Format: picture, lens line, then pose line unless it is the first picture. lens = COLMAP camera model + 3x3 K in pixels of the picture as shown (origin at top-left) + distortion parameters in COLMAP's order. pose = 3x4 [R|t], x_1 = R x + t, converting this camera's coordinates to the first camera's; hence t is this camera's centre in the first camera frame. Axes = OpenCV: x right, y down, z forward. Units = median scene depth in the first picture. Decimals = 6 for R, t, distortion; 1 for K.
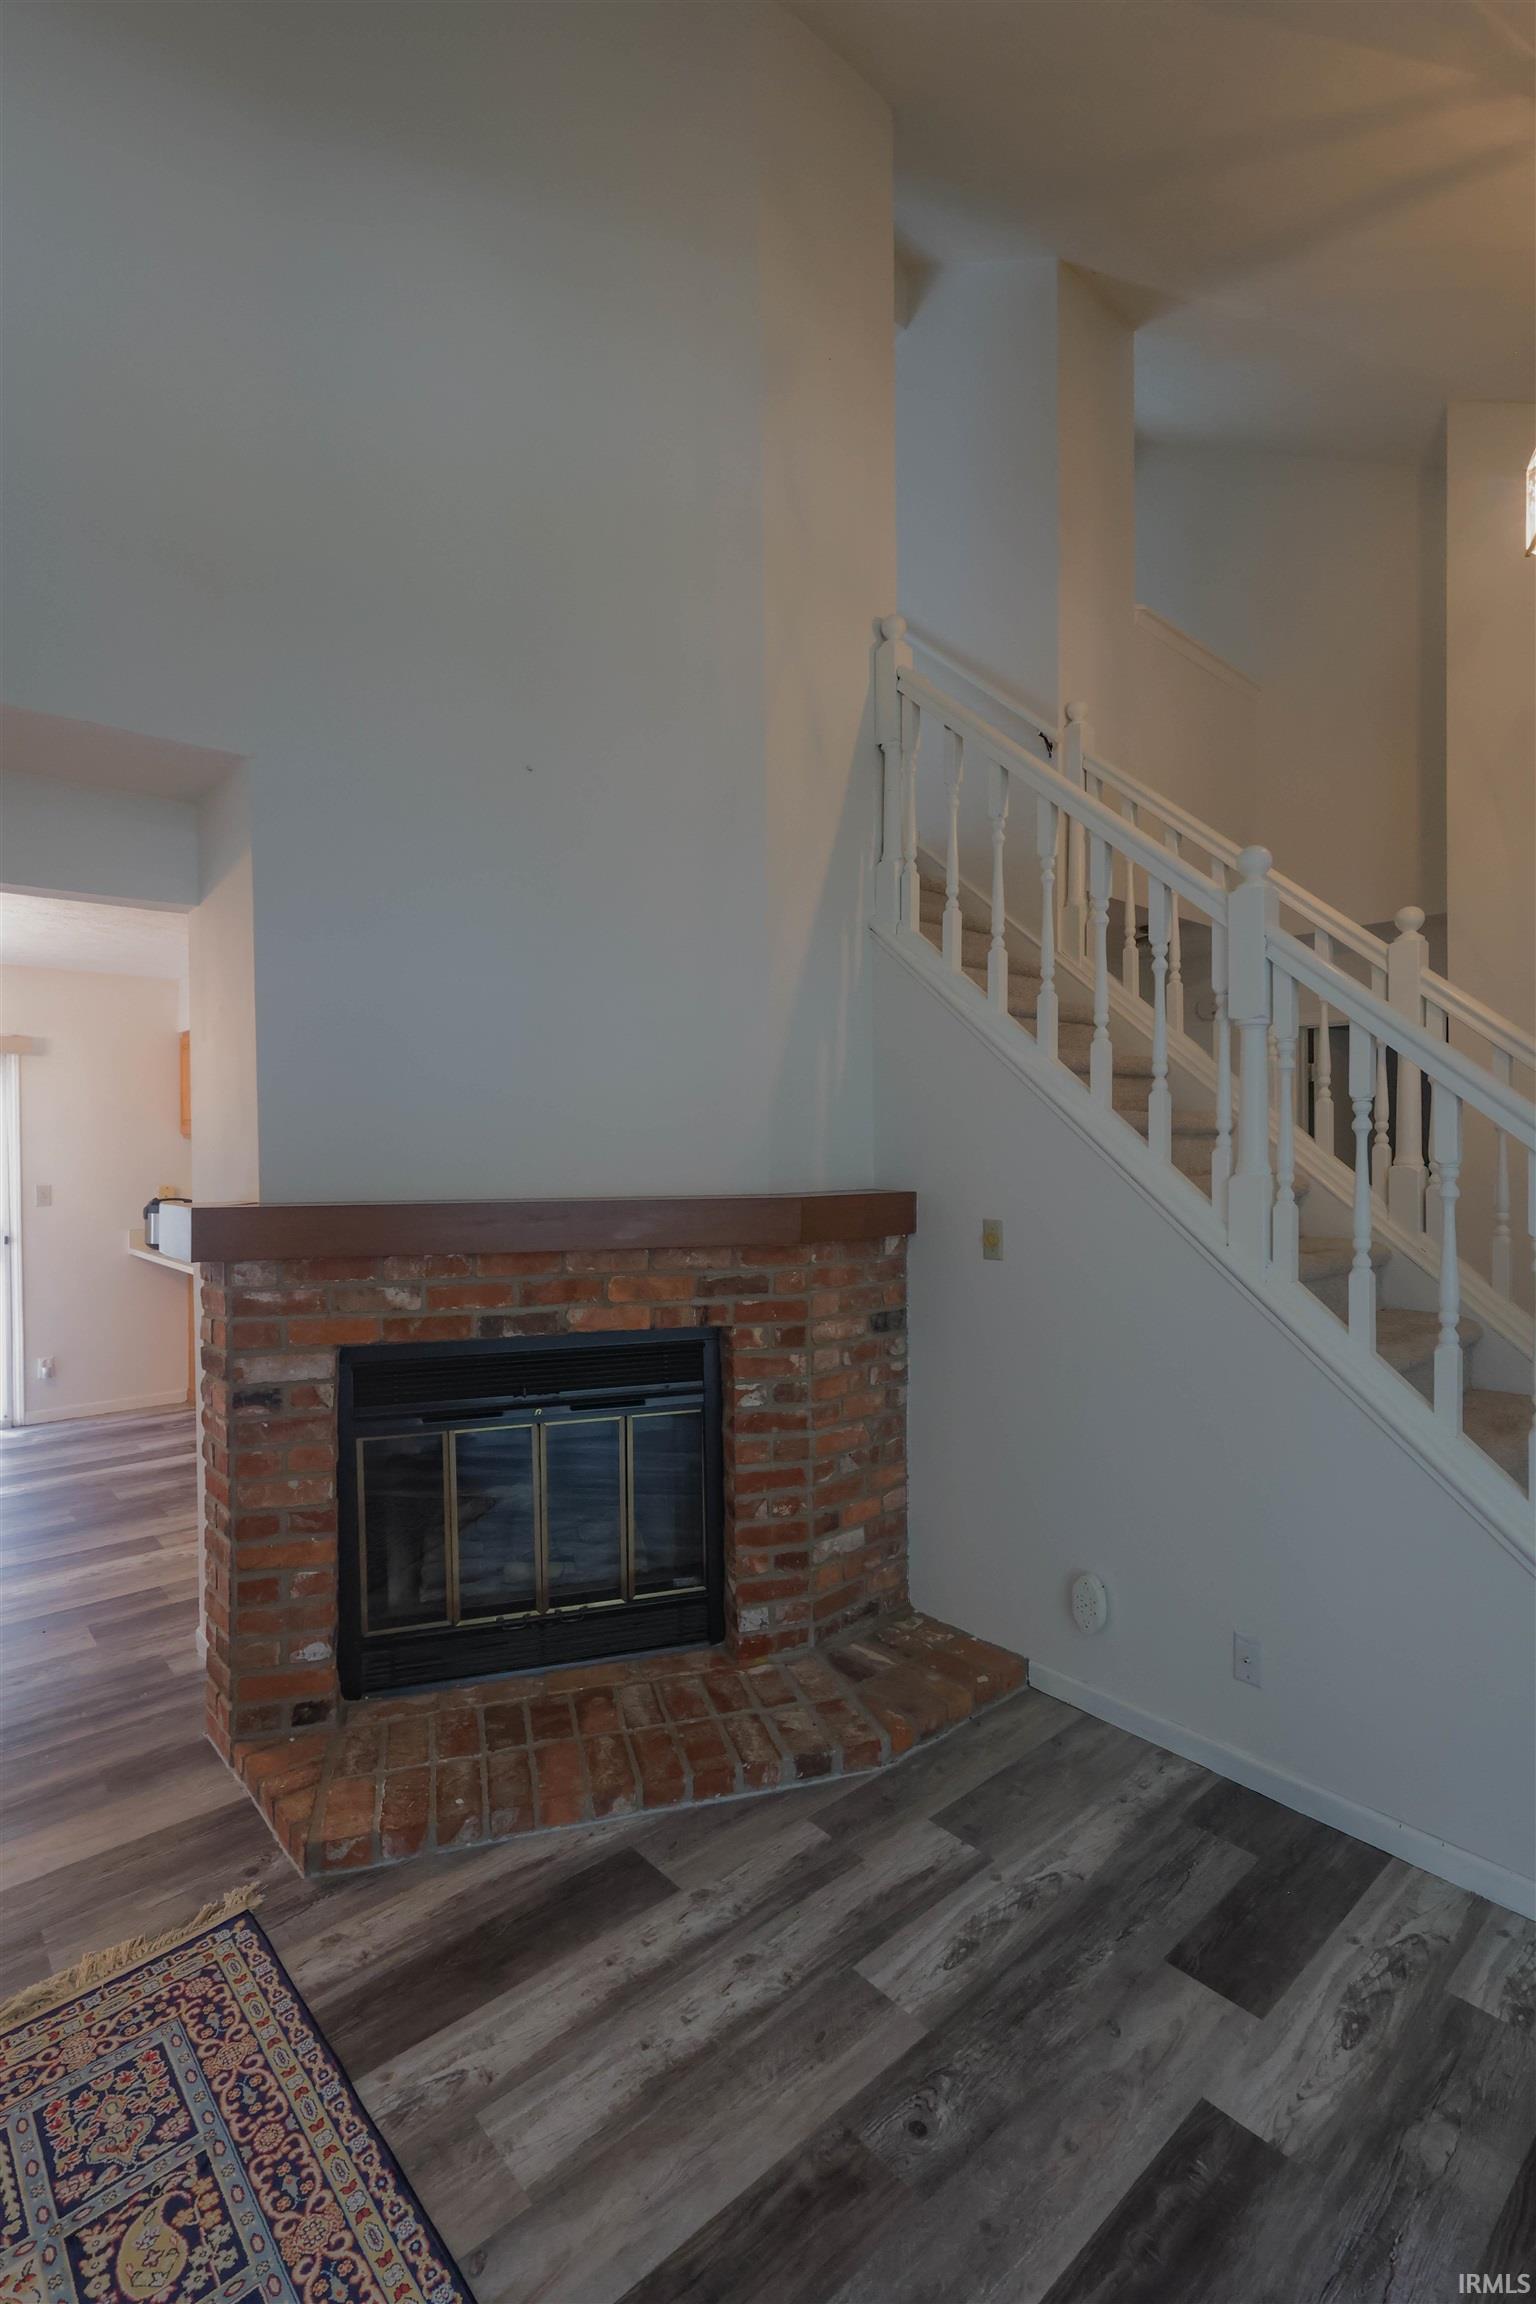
lens RADIAL K [[1065.7, 0, 768.0], [0, 1065.7, 1152.0], [0, 0, 1]] dist [-0.002416, 0.000223]
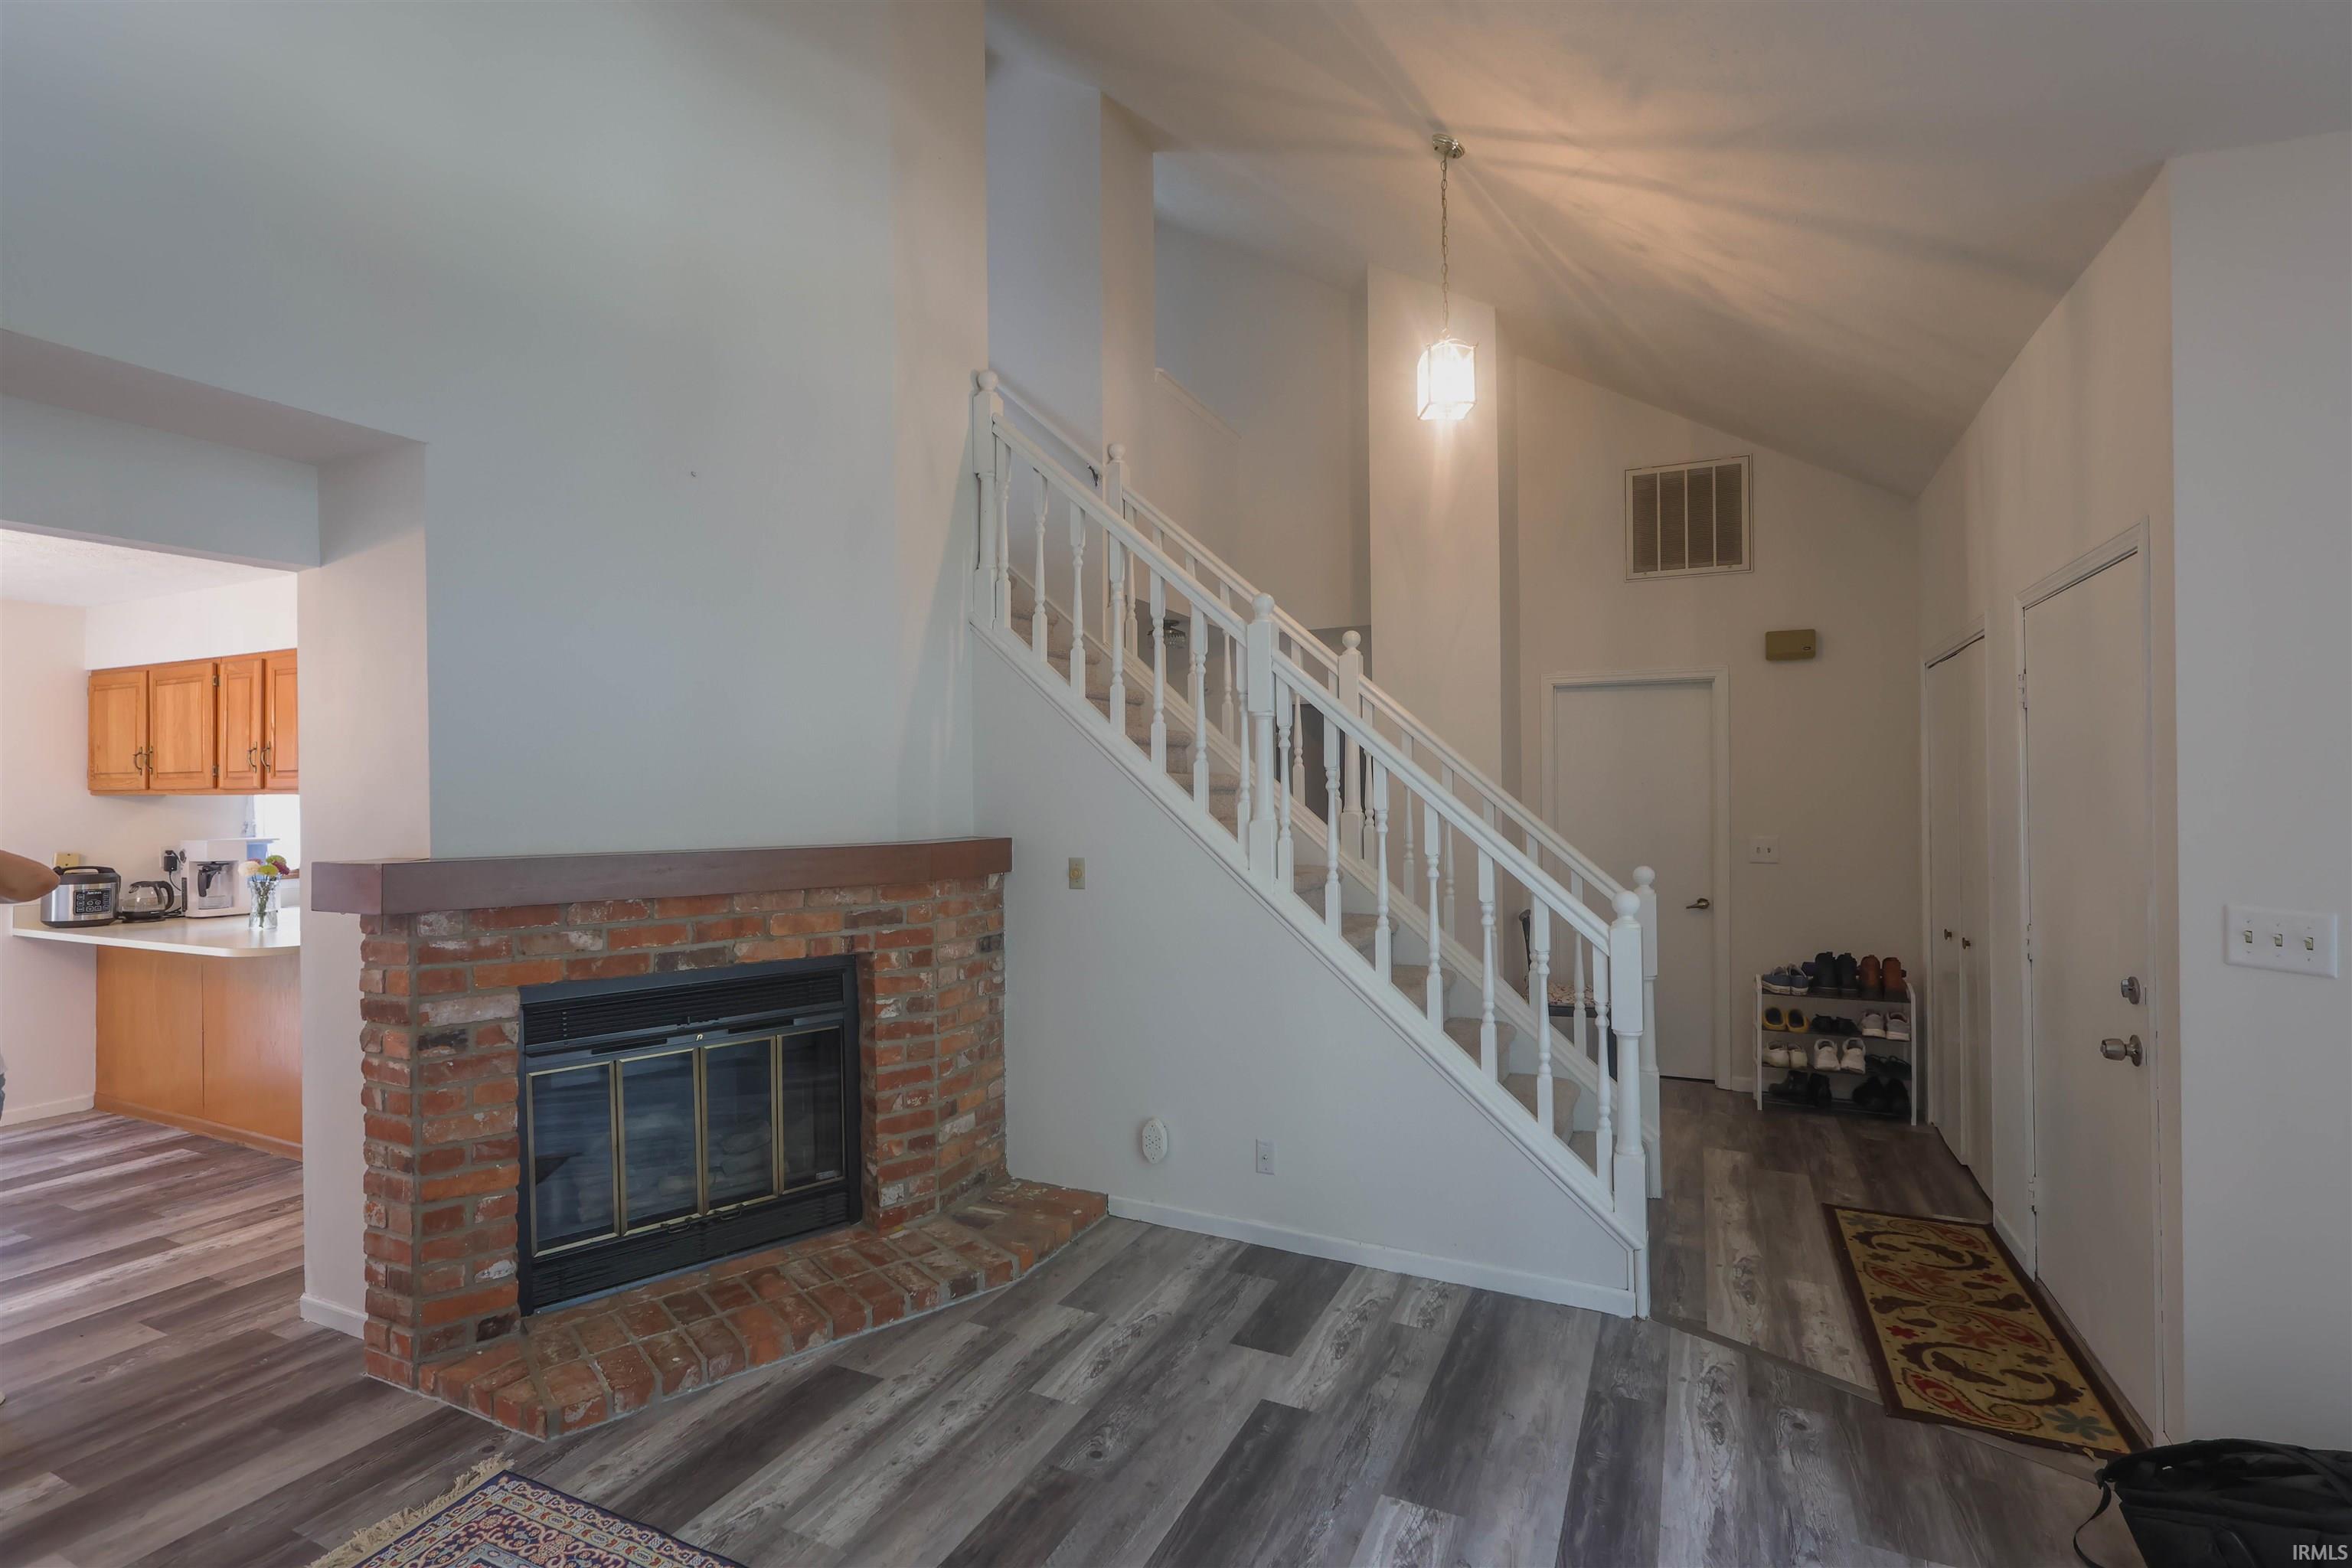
lens RADIAL K [[1087.9, 0, 1169.6], [0, 1087.9, 778.3], [0, 0, 1]] dist [-0.002416, 0.000223]
pose [[0.923302, 0.001557, 0.384072, -0.222721], [0.007447, 0.999731, -0.021954, -0.003460], [-0.384003, 0.023130, 0.923042, -0.303140]]
